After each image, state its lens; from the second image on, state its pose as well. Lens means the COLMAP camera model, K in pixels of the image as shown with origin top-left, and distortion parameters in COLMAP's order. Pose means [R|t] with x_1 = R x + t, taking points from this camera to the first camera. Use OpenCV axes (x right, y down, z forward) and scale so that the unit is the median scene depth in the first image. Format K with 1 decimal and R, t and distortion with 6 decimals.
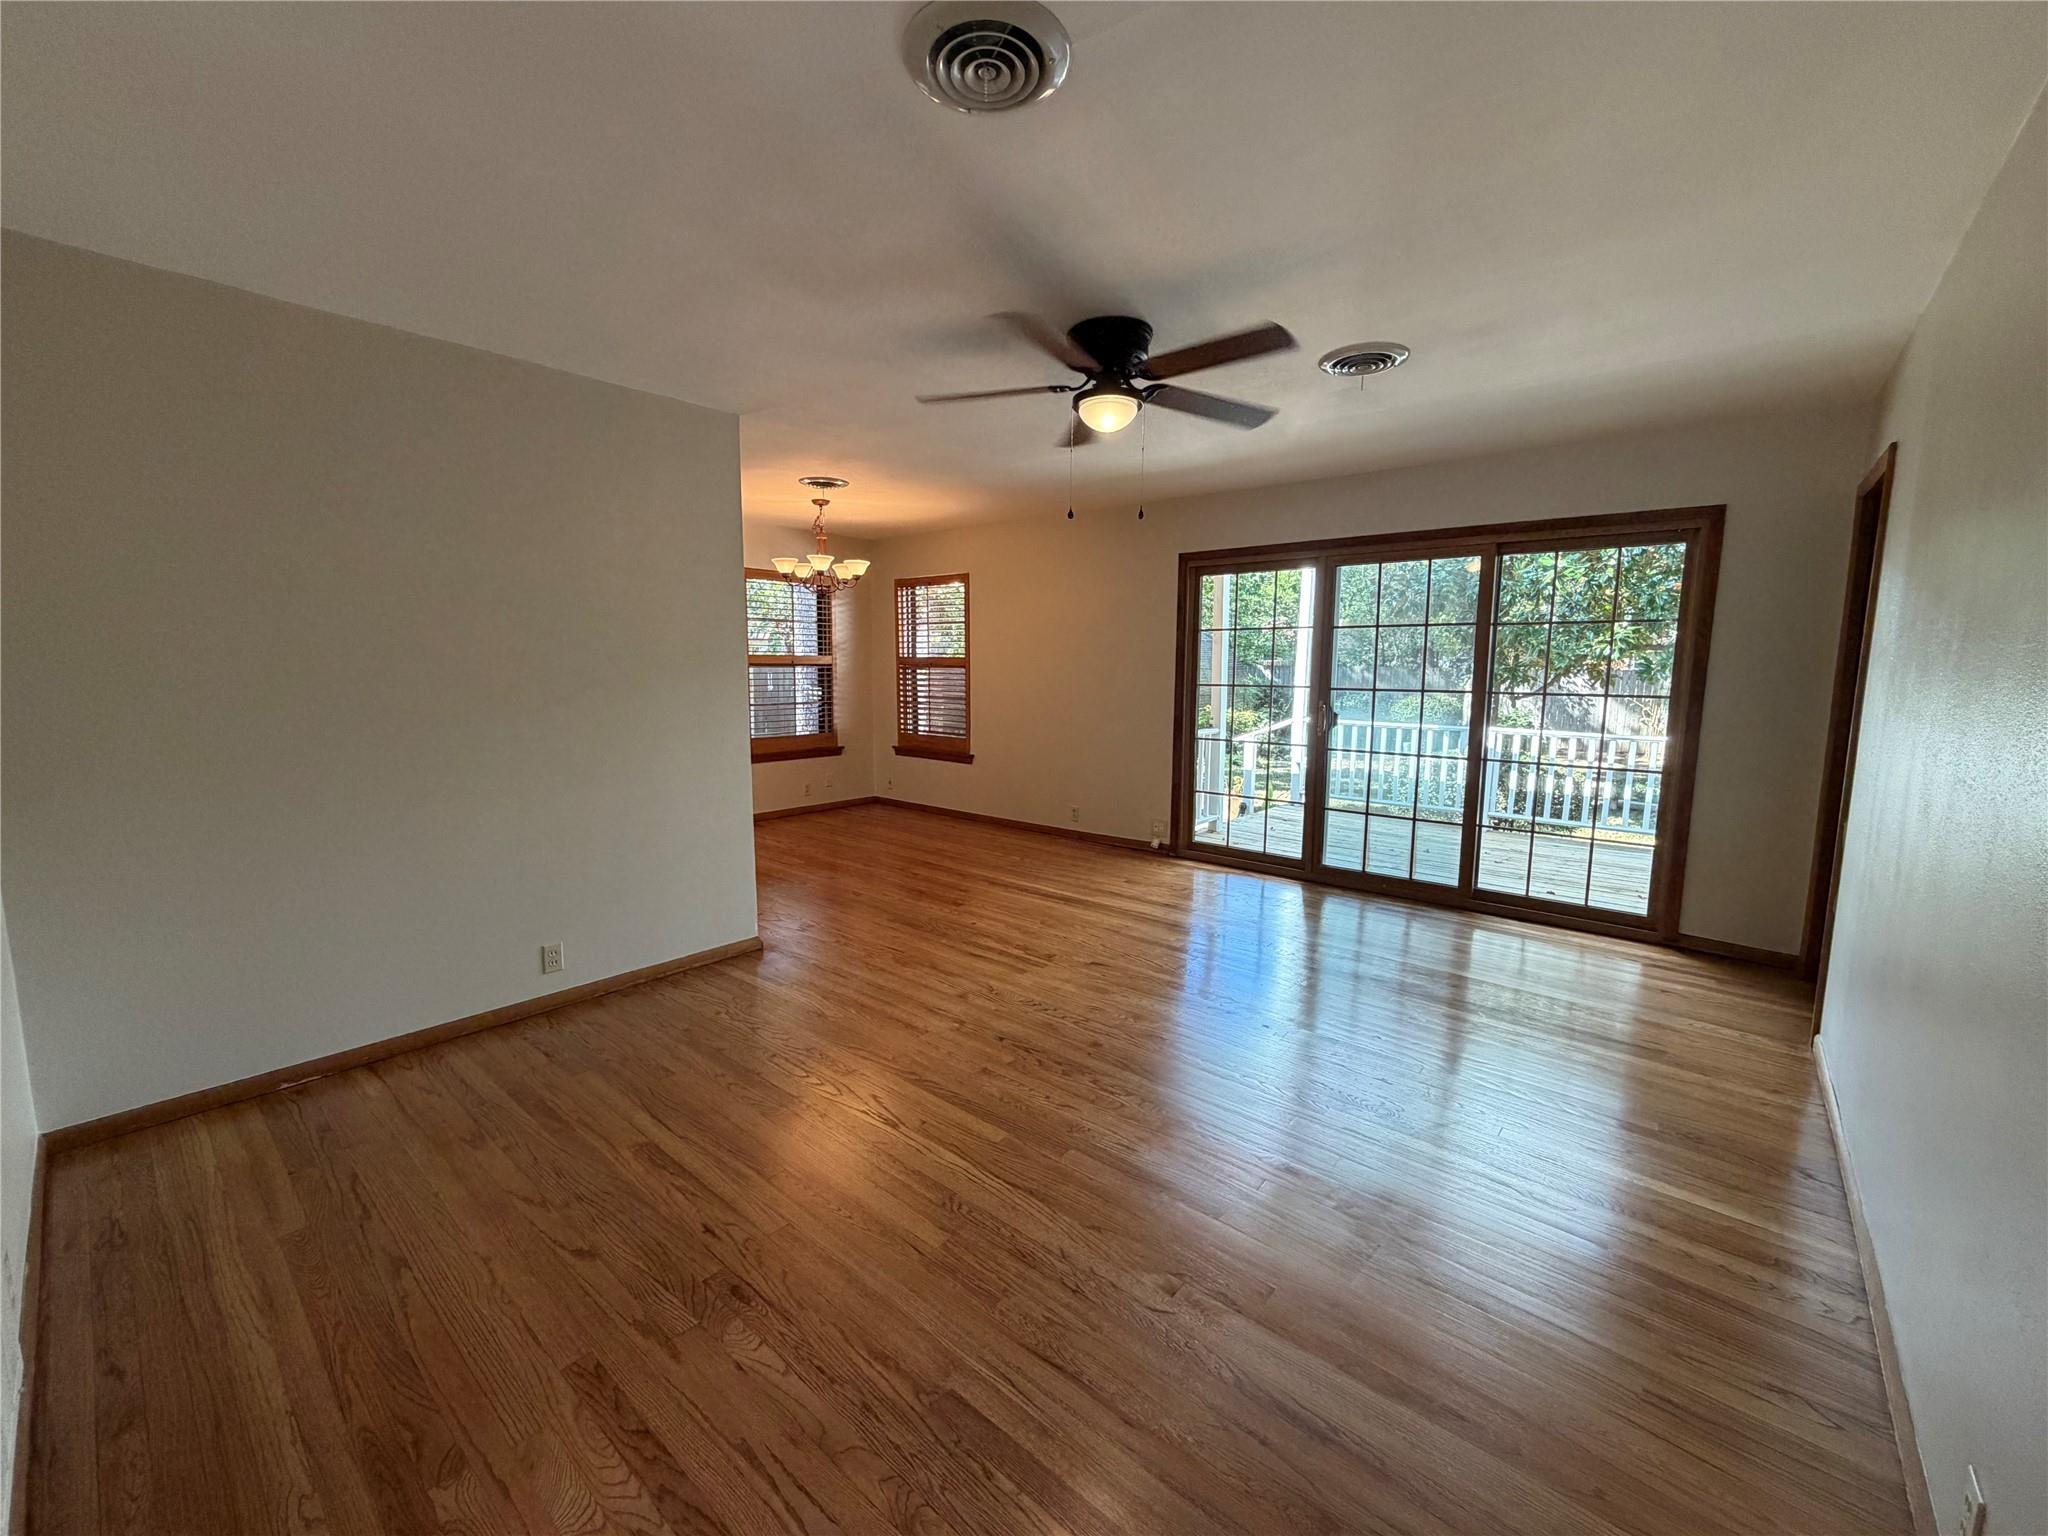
lens RADIAL K [[817.8, 0, 1030.0], [0, 817.8, 768.7], [0, 0, 1]] dist [0.000327, -0.000647]
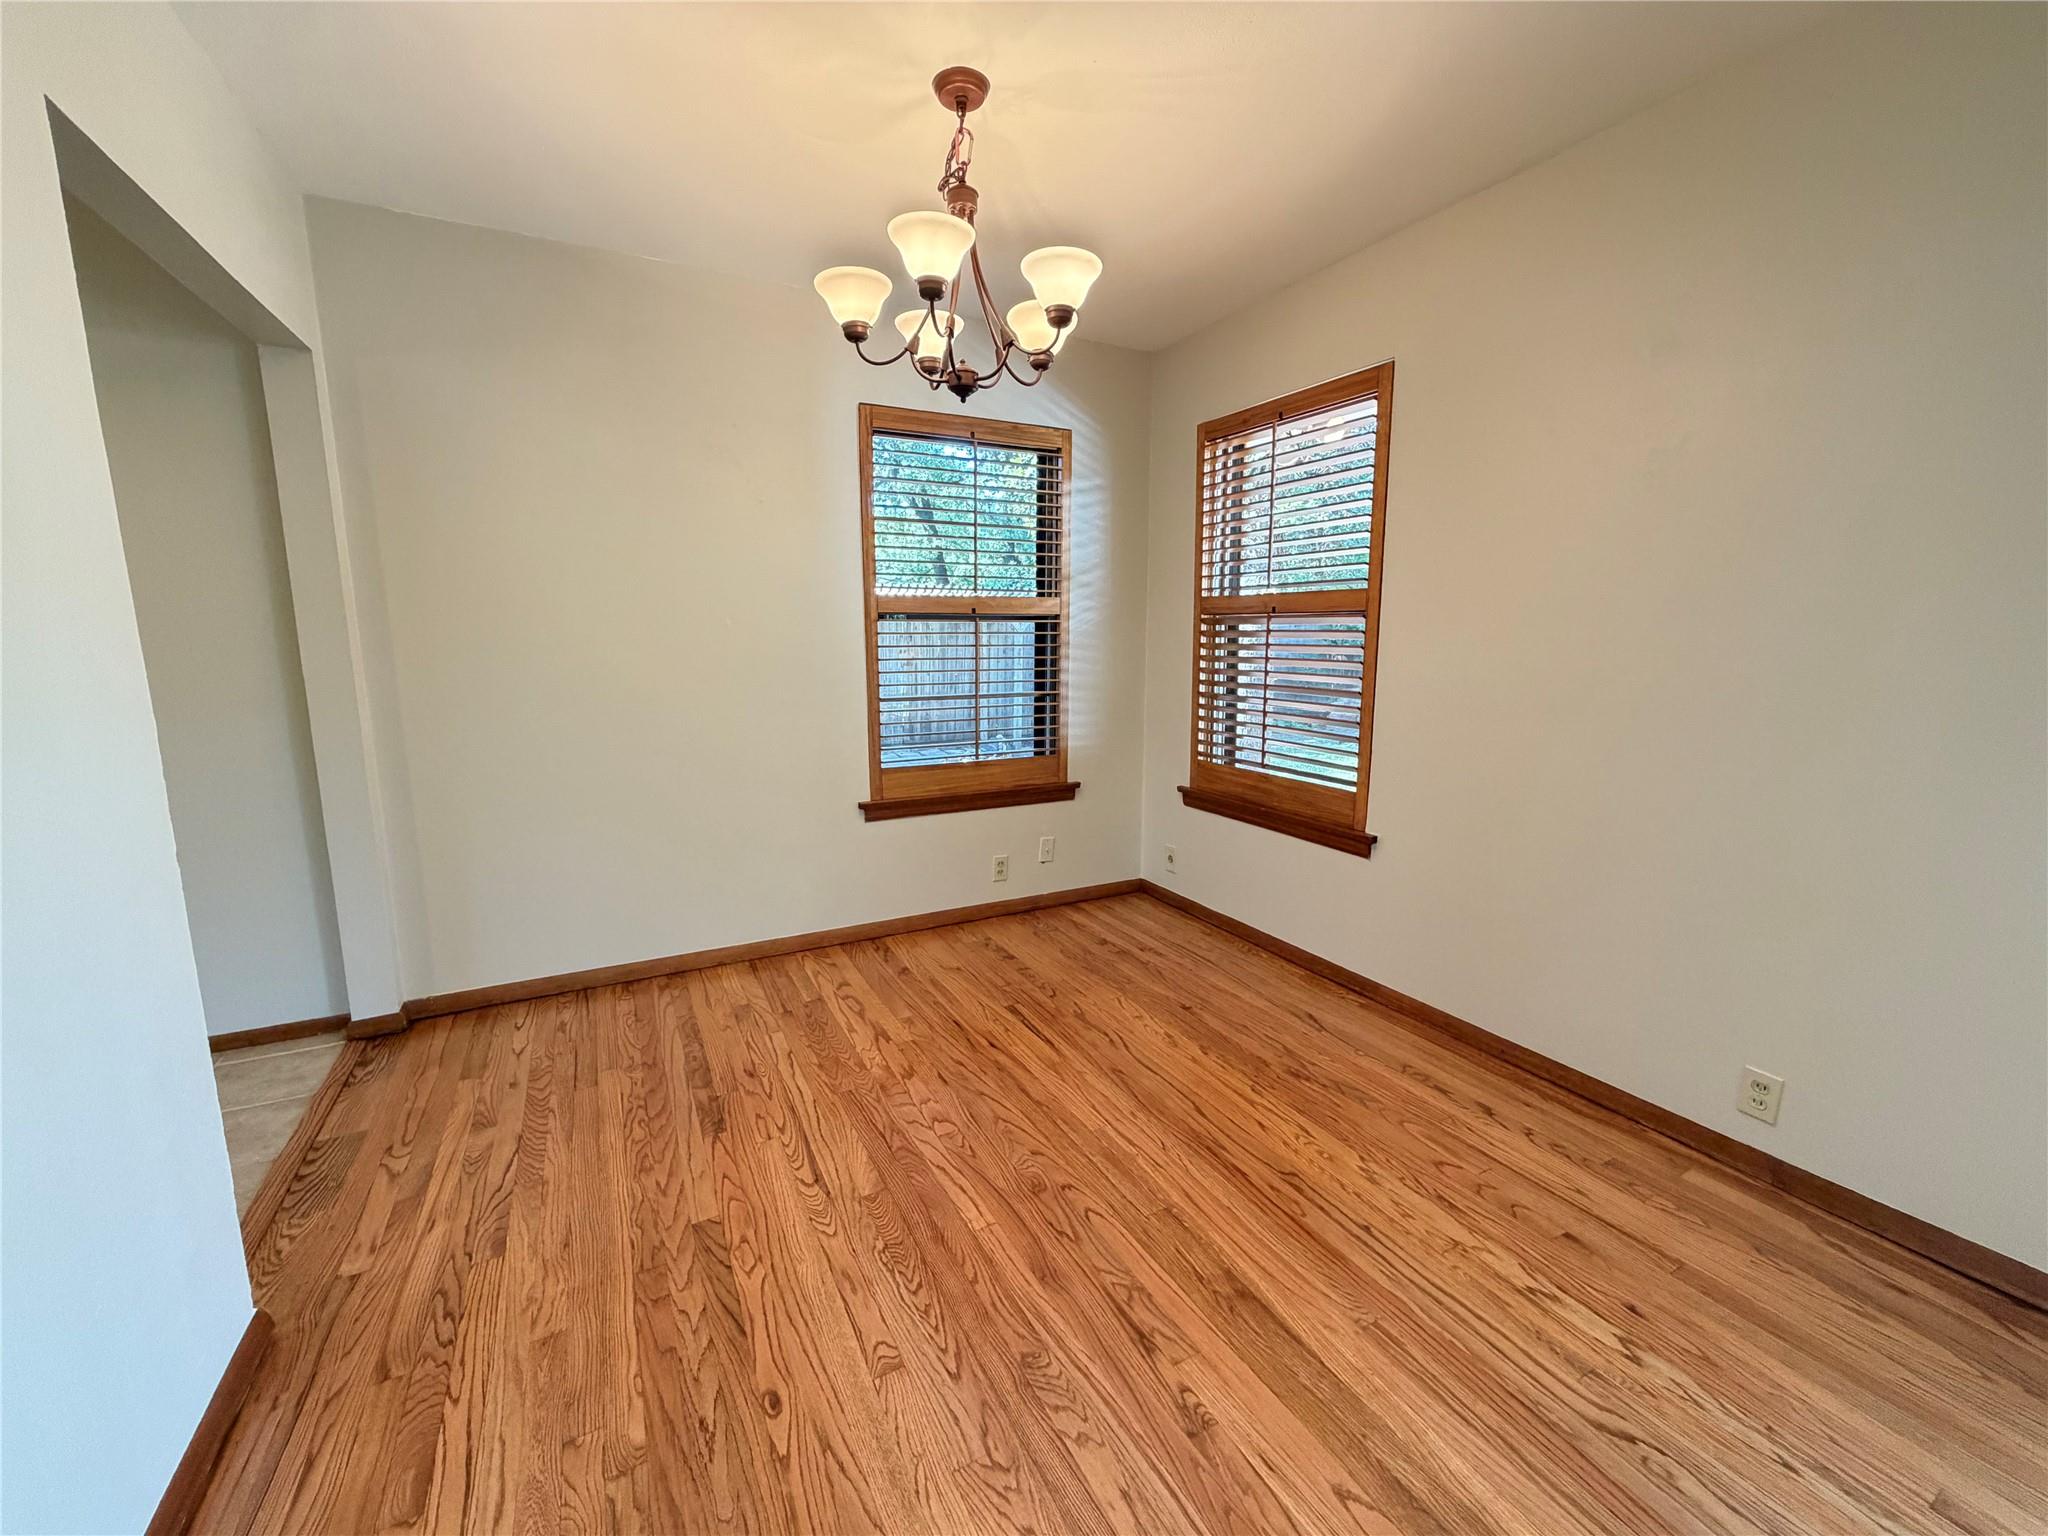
lens RADIAL K [[817.8, 0, 1031.1], [0, 817.8, 774.2], [0, 0, 1]] dist [0.000327, -0.000647]
pose [[0.931152, 0.051993, -0.360907, -0.078801], [-0.034367, 0.997890, 0.055088, -0.059721], [0.363009, -0.038892, 0.930974, 0.538522]]
